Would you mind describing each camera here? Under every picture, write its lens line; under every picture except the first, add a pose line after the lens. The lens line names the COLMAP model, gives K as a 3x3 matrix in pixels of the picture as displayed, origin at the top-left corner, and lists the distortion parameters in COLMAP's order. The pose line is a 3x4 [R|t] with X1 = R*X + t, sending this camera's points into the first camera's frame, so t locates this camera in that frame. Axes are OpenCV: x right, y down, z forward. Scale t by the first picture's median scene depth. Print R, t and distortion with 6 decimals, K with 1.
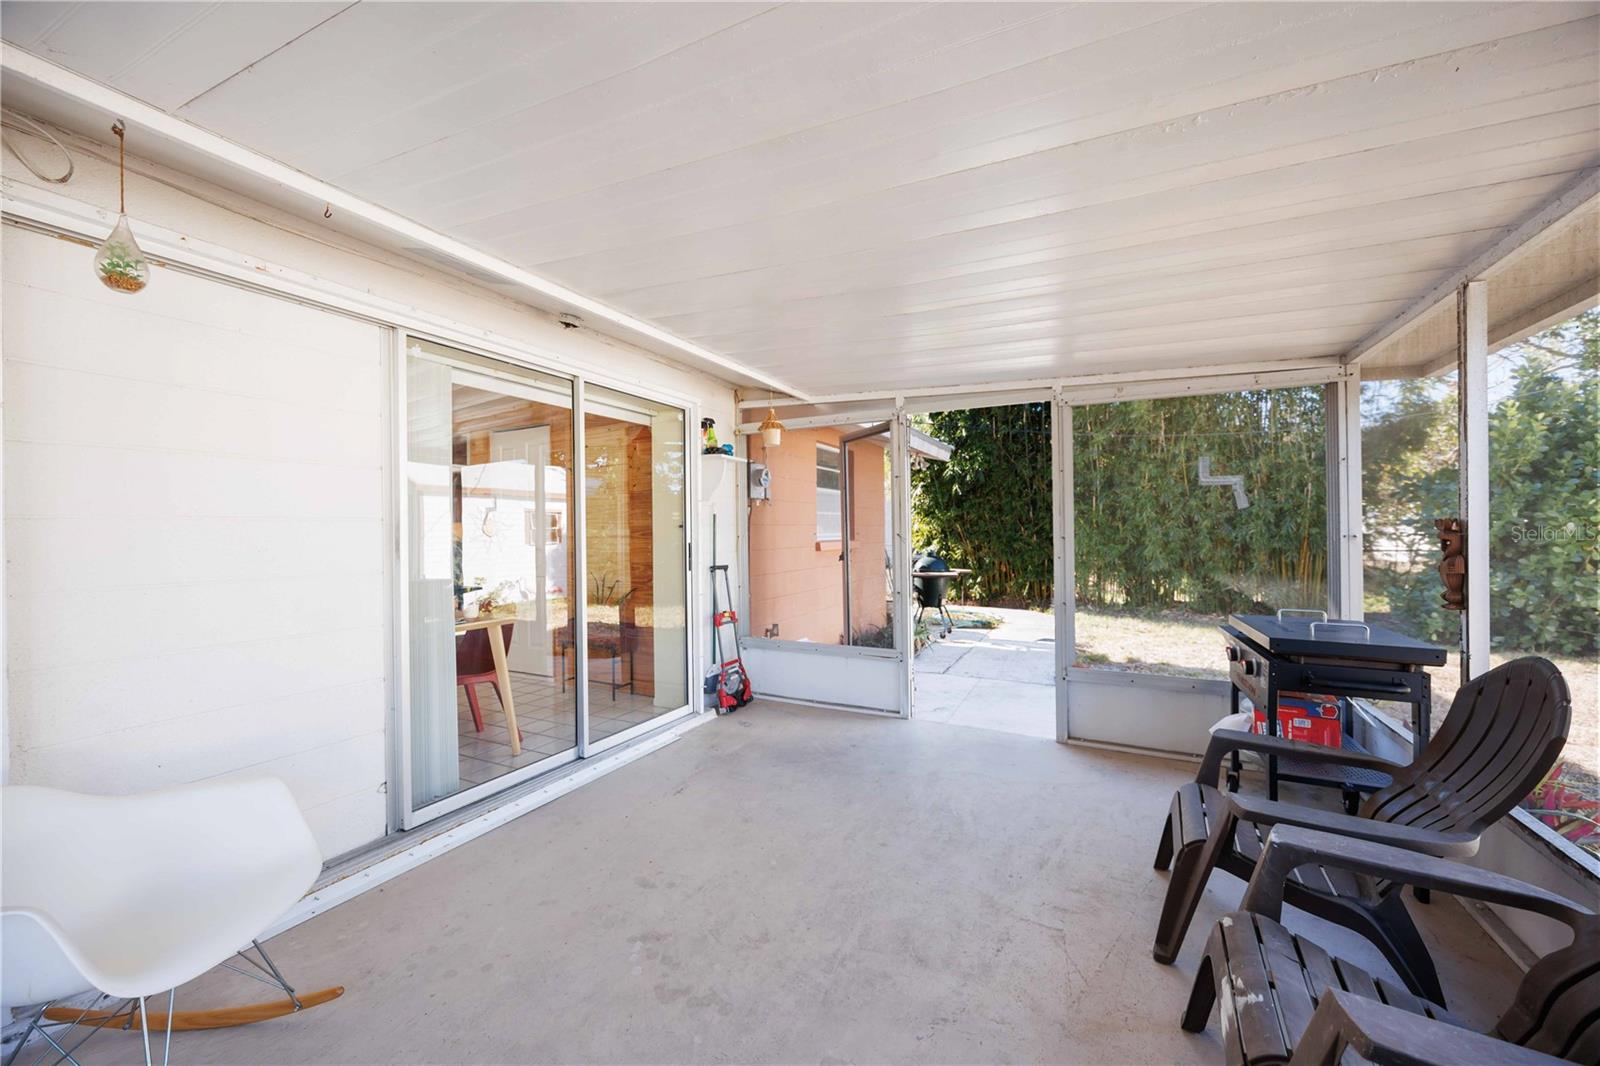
lens RADIAL K [[616.7, 0, 806.4], [0, 616.7, 533.0], [0, 0, 1]] dist [-0.005824, 0.000237]
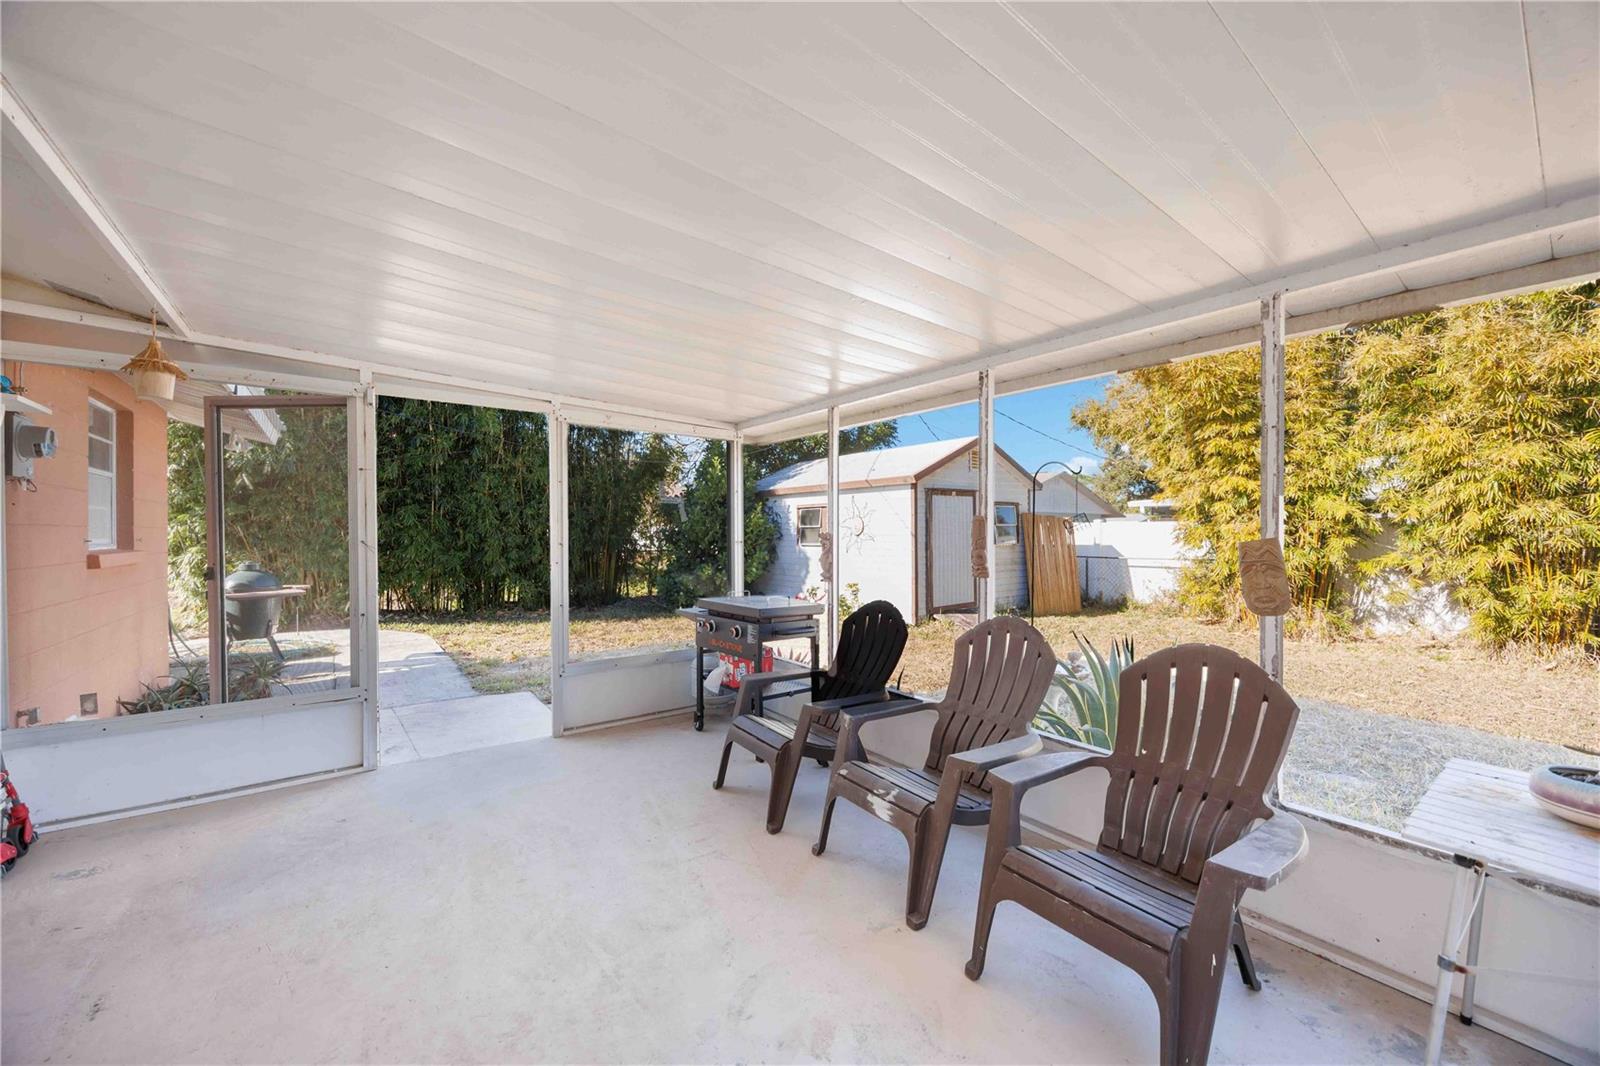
lens RADIAL K [[616.7, 0, 809.3], [0, 616.7, 538.8], [0, 0, 1]] dist [-0.005824, 0.000237]
pose [[0.411702, -0.000366, 0.911319, -0.311519], [-0.001028, 0.999999, 0.000866, -0.003194], [-0.911318, -0.001294, 0.411701, 0.134707]]
